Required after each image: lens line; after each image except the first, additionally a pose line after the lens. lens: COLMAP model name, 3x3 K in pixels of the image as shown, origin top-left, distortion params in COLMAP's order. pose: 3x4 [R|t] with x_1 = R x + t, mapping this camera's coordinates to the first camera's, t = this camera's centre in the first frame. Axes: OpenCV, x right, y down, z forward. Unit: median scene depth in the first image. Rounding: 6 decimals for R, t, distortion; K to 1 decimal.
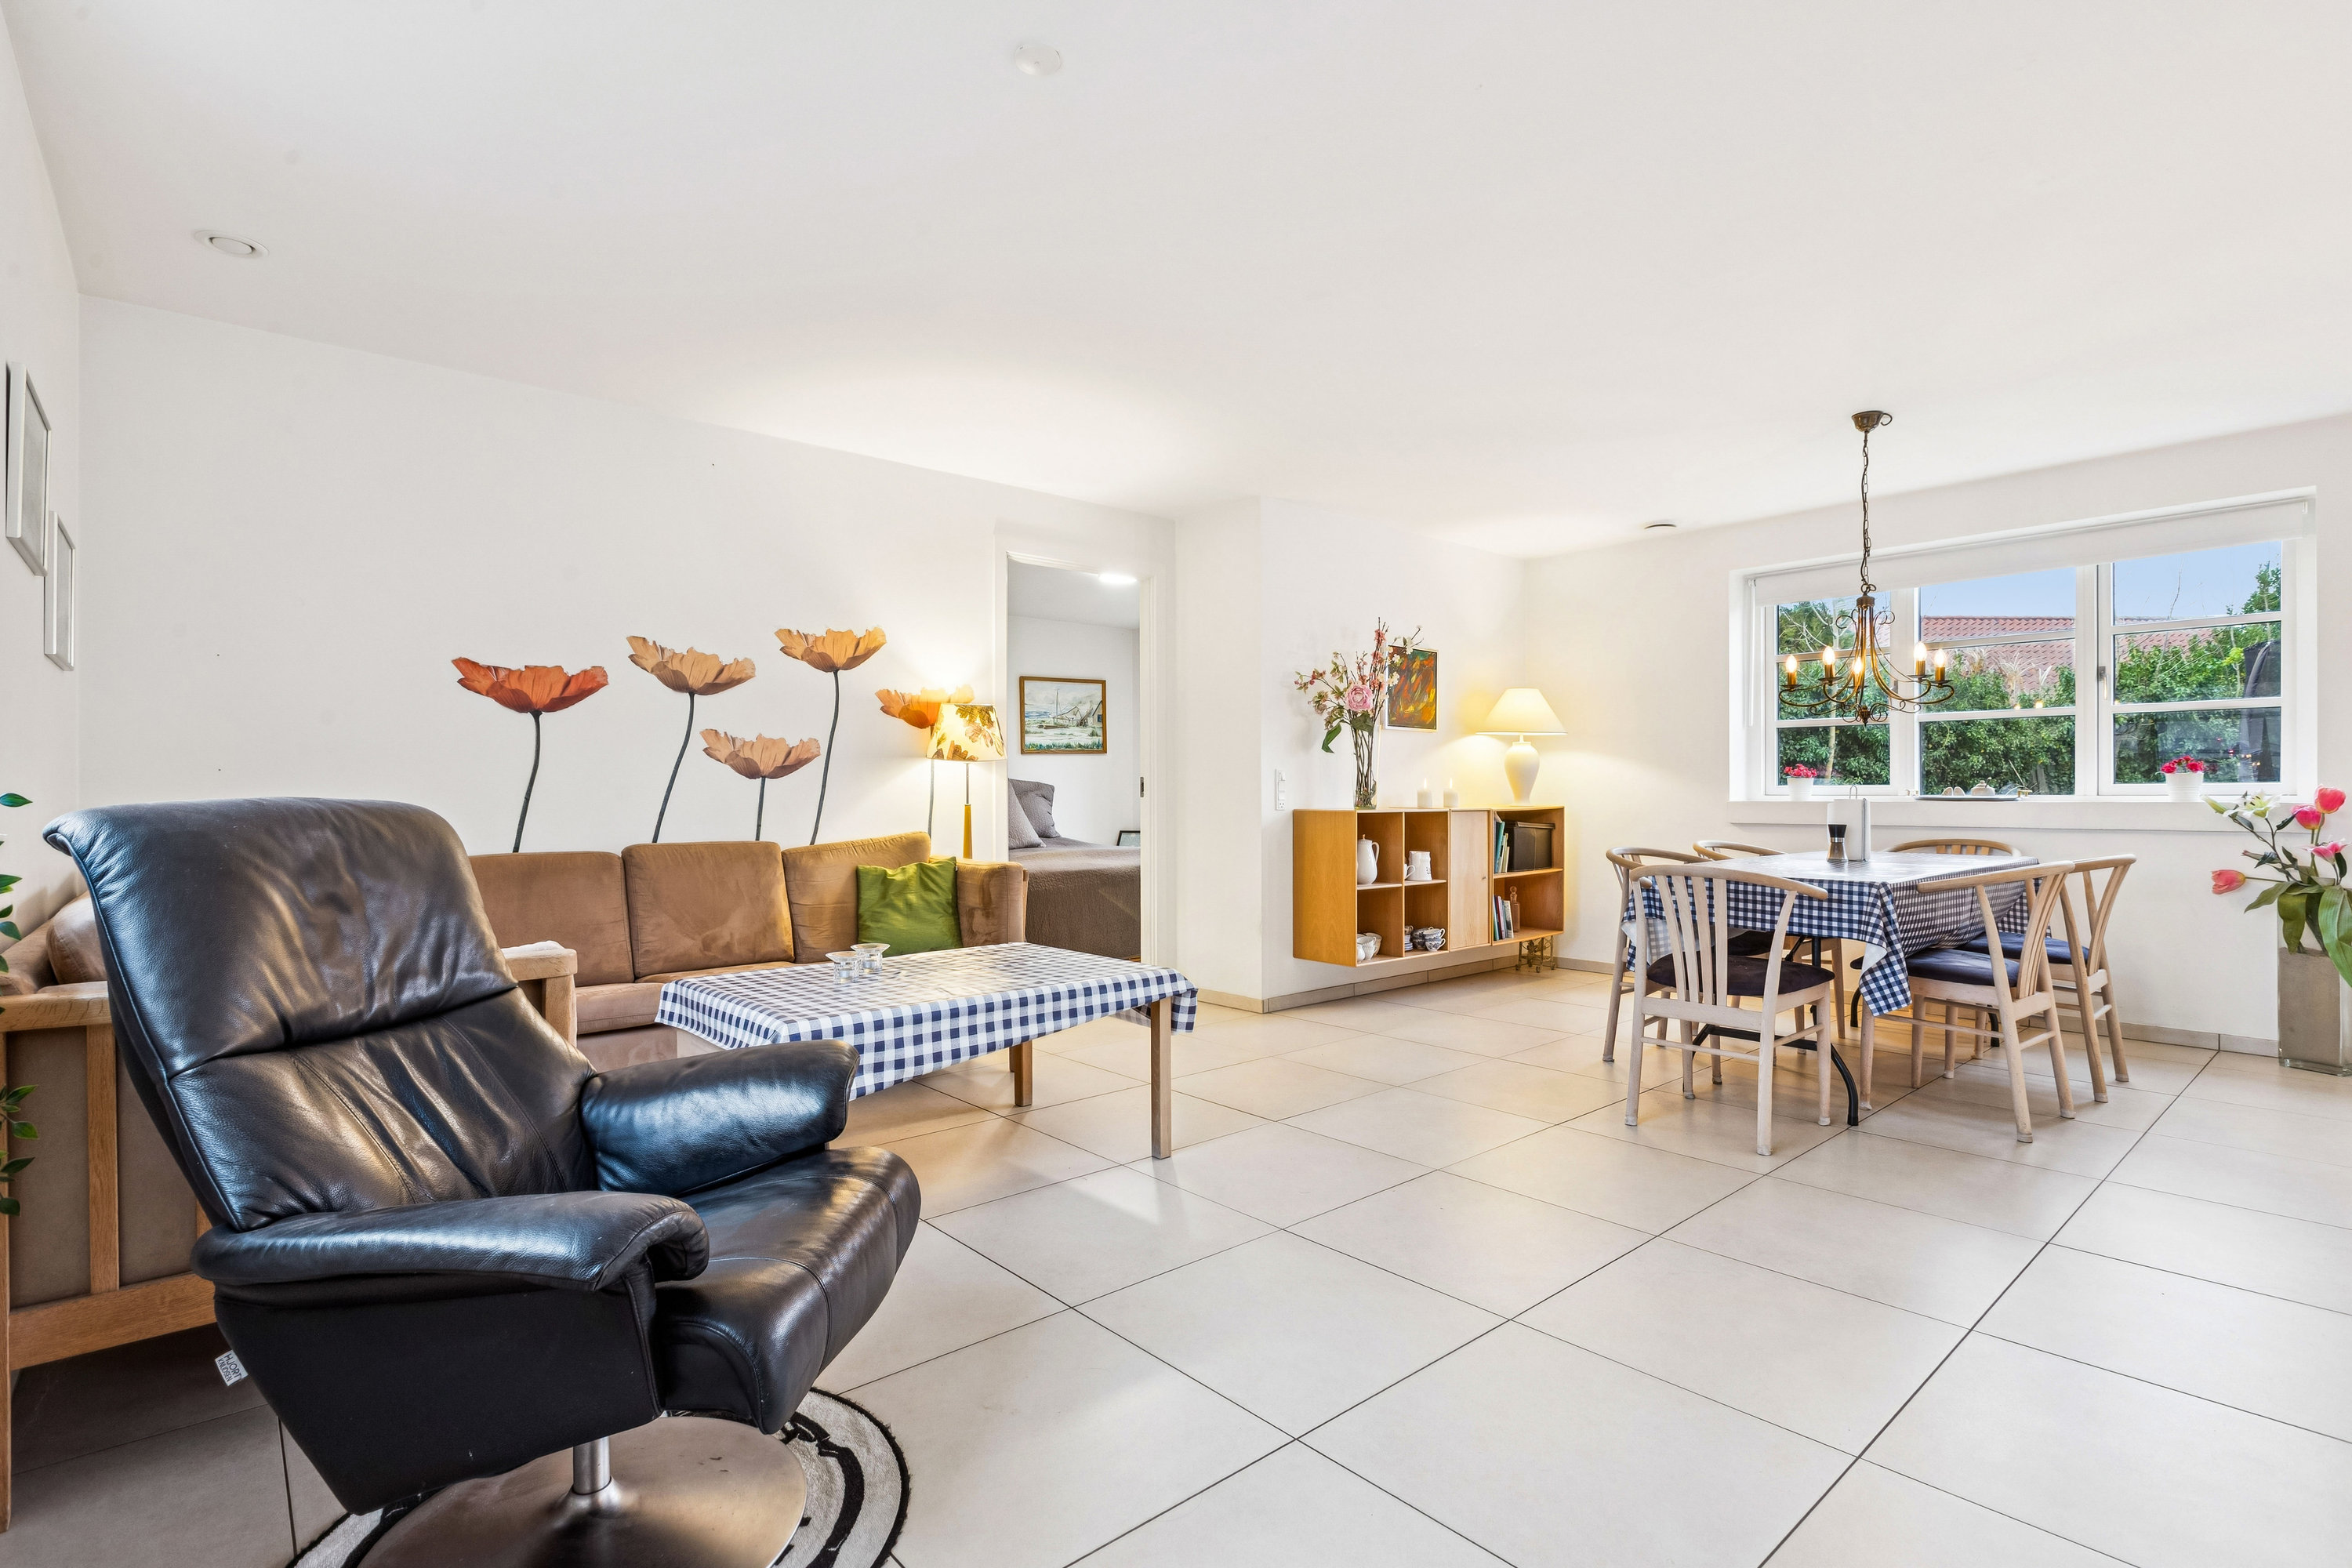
lens RADIAL K [[1137.6, 0, 1196.3], [0, 1137.6, 783.9], [0, 0, 1]] dist [0.007205, -0.002995]
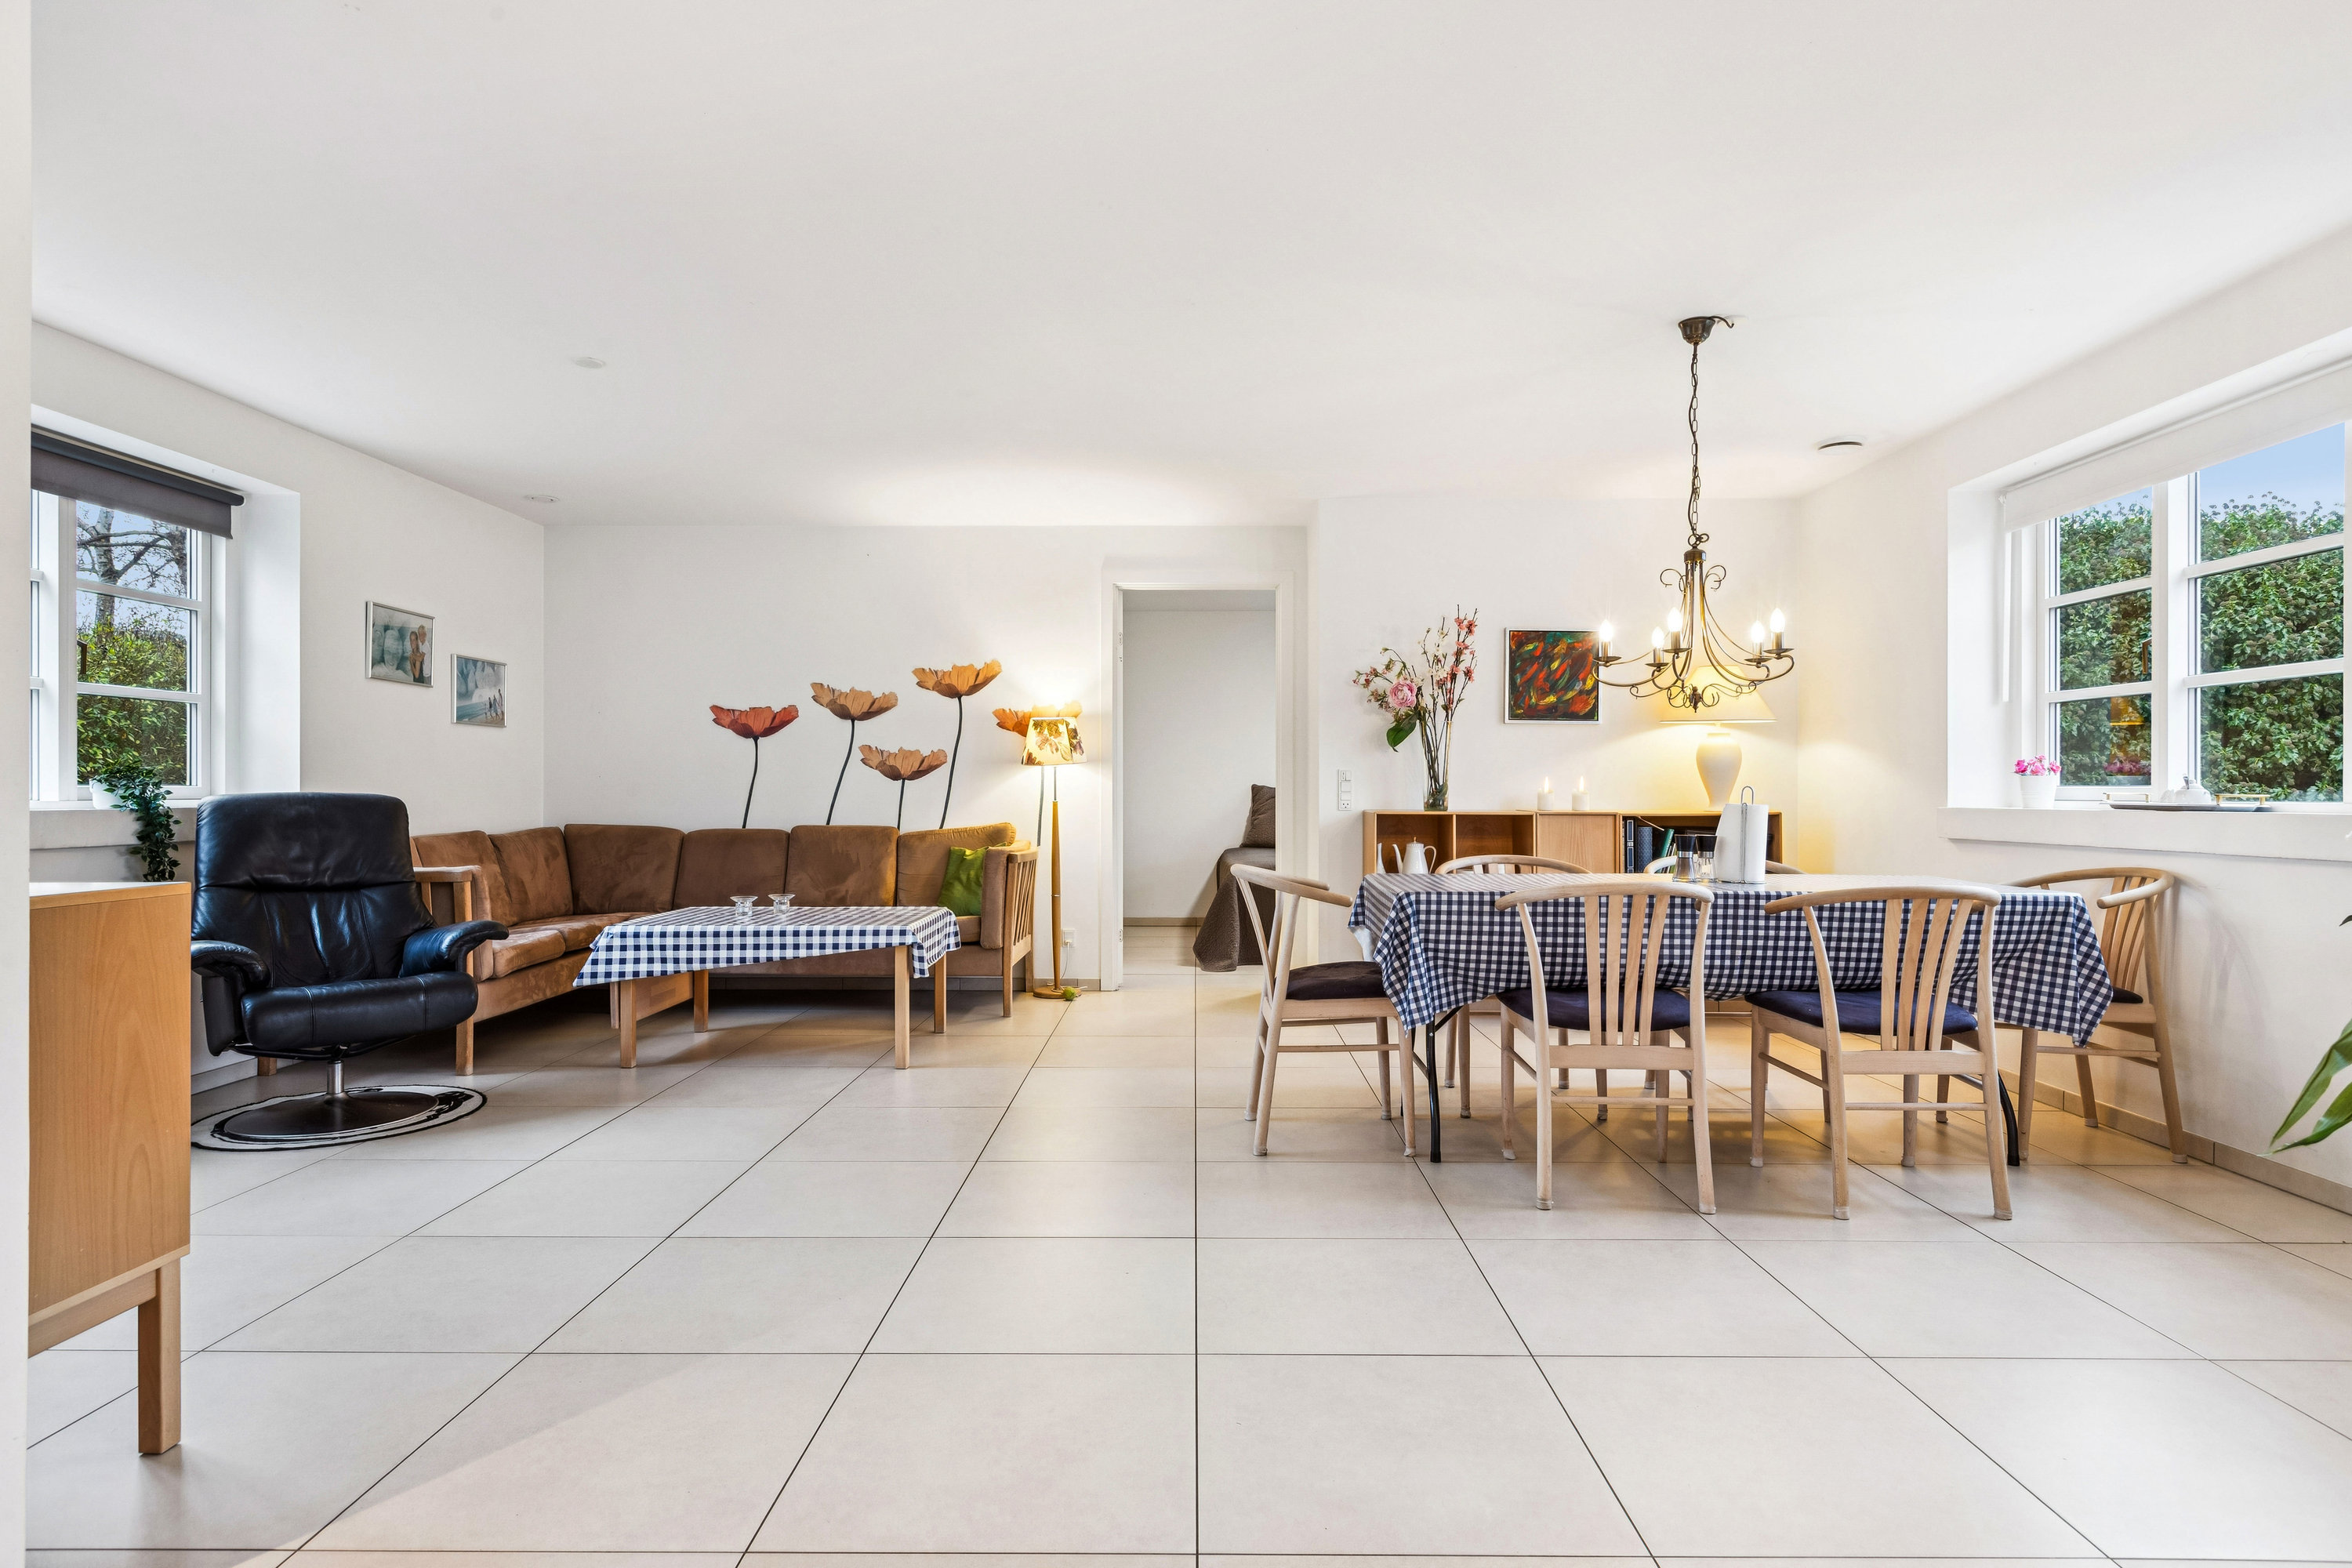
lens RADIAL K [[1286.1, 0, 1182.0], [0, 1286.1, 797.5], [0, 0, 1]] dist [0.004261, -0.002269]
pose [[0.740554, 0.007757, -0.671952, 0.841431], [-0.000106, 0.999935, 0.011426, -0.001108], [0.671996, -0.008391, 0.740507, 0.080642]]
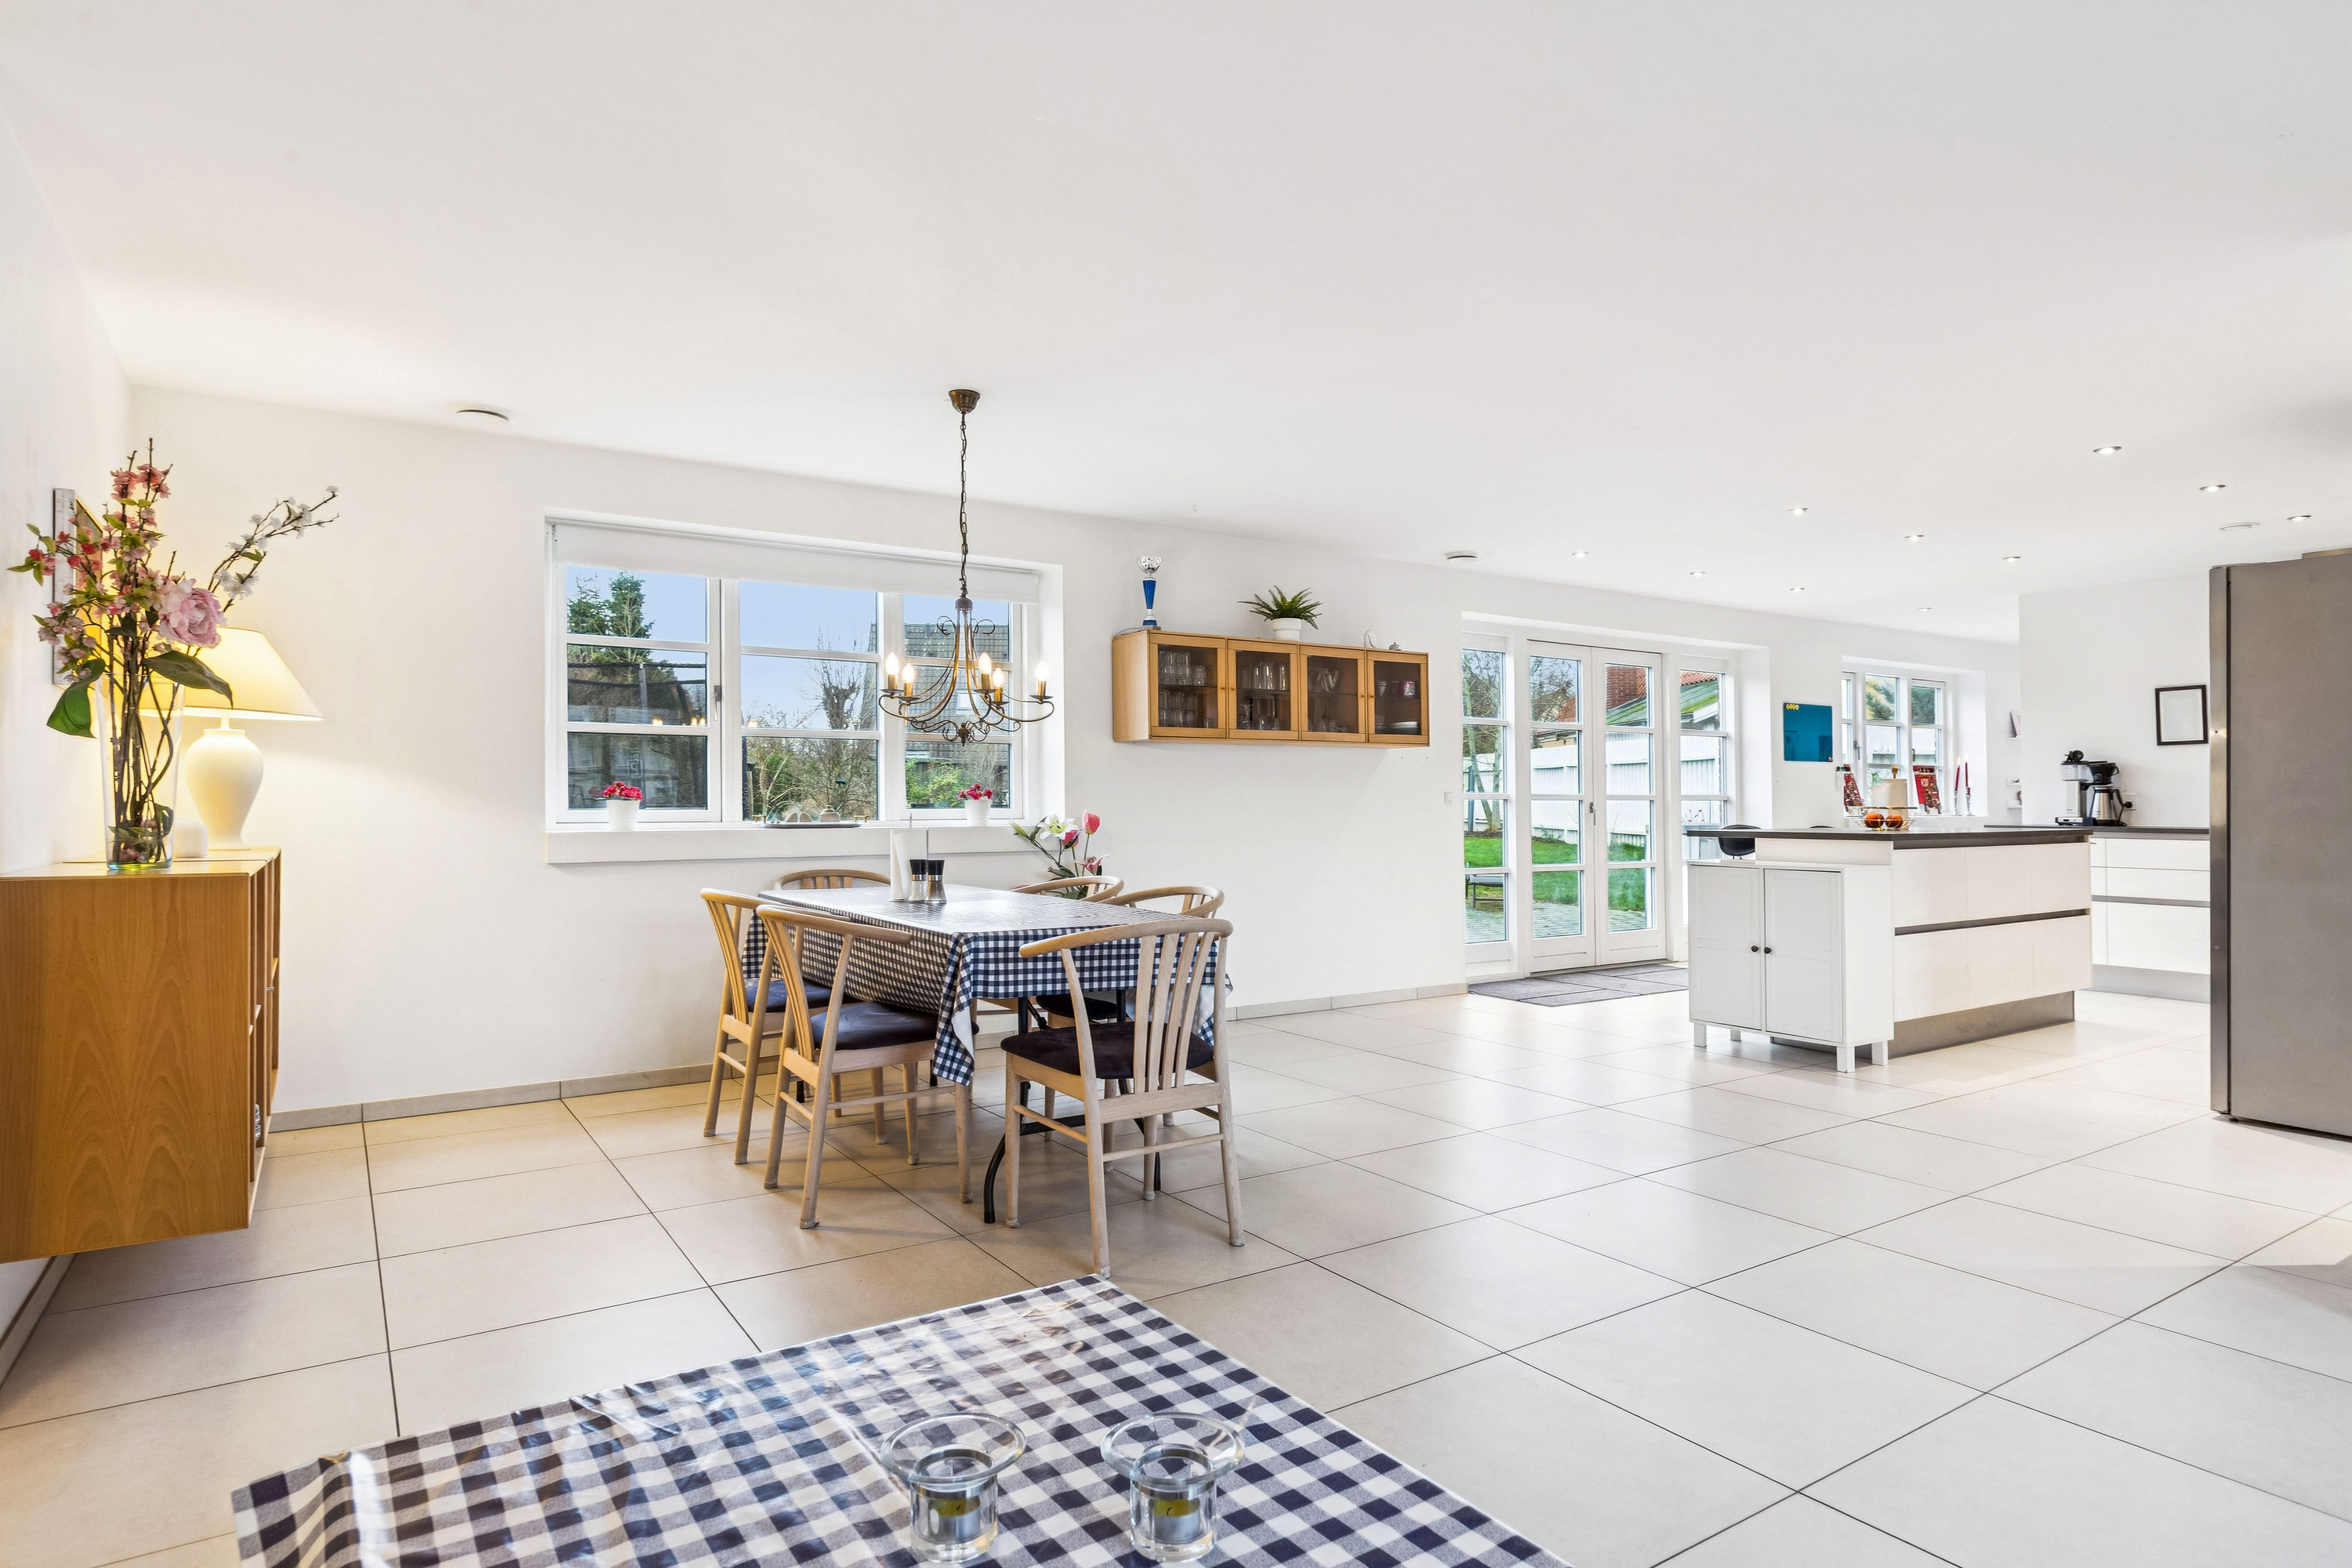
lens RADIAL K [[1286.1, 0, 1194.8], [0, 1286.1, 750.8], [0, 0, 1]] dist [0.004261, -0.002269]
pose [[0.138297, 0.043437, 0.989438, -0.330267], [-0.006329, 0.999056, -0.042974, -0.004851], [-0.990371, -0.000319, 0.138441, 0.621191]]
